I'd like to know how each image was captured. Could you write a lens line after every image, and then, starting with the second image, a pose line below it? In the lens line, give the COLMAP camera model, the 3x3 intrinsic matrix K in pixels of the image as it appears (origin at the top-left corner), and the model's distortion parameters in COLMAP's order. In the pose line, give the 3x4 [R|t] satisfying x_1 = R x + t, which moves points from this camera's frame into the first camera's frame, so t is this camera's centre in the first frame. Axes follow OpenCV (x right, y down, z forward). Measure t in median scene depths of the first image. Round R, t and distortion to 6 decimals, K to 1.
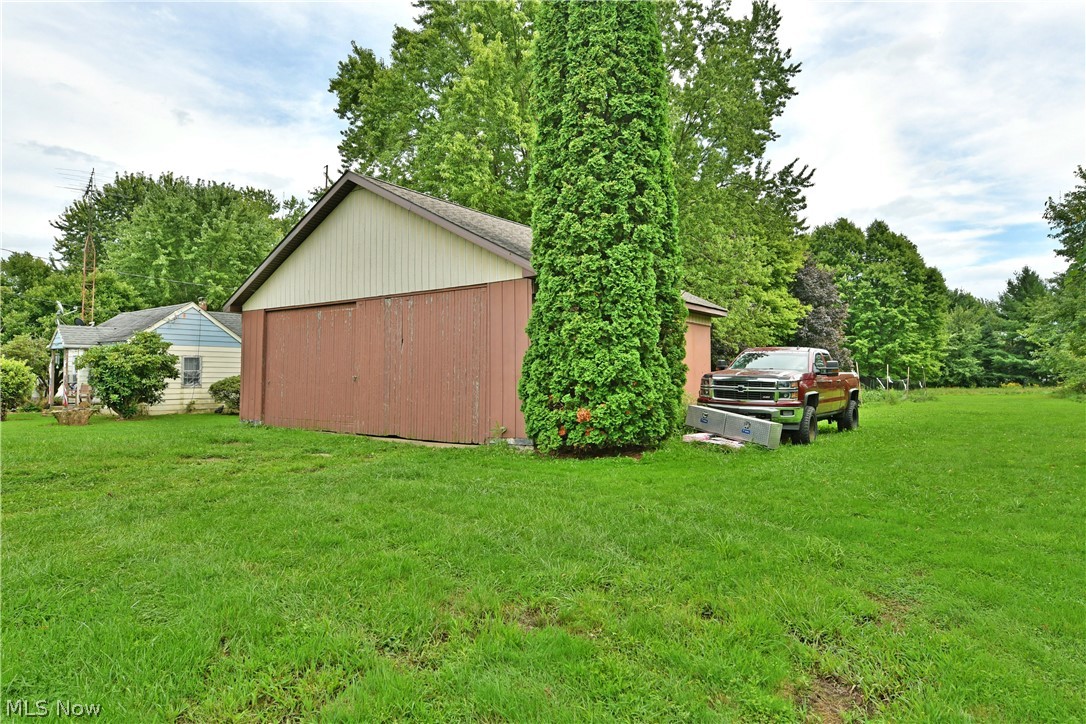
lens RADIAL K [[652.9, 0, 543.3], [0, 652.9, 363.3], [0, 0, 1]] dist [-0.016705, -0.005158]
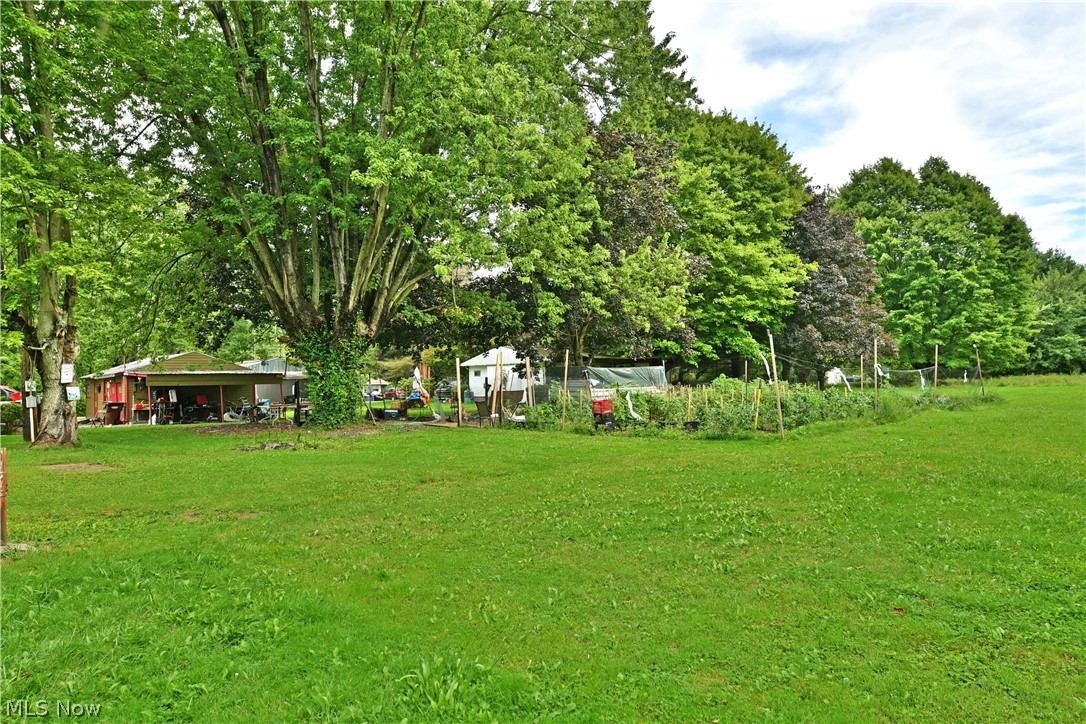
lens RADIAL K [[652.9, 0, 544.2], [0, 652.9, 363.2], [0, 0, 1]] dist [-0.016705, -0.005158]
pose [[0.993820, -0.030277, -0.106797, 0.144700], [0.030798, 0.999520, 0.003237, 0.004375], [0.106648, -0.006506, 0.994276, 0.210645]]
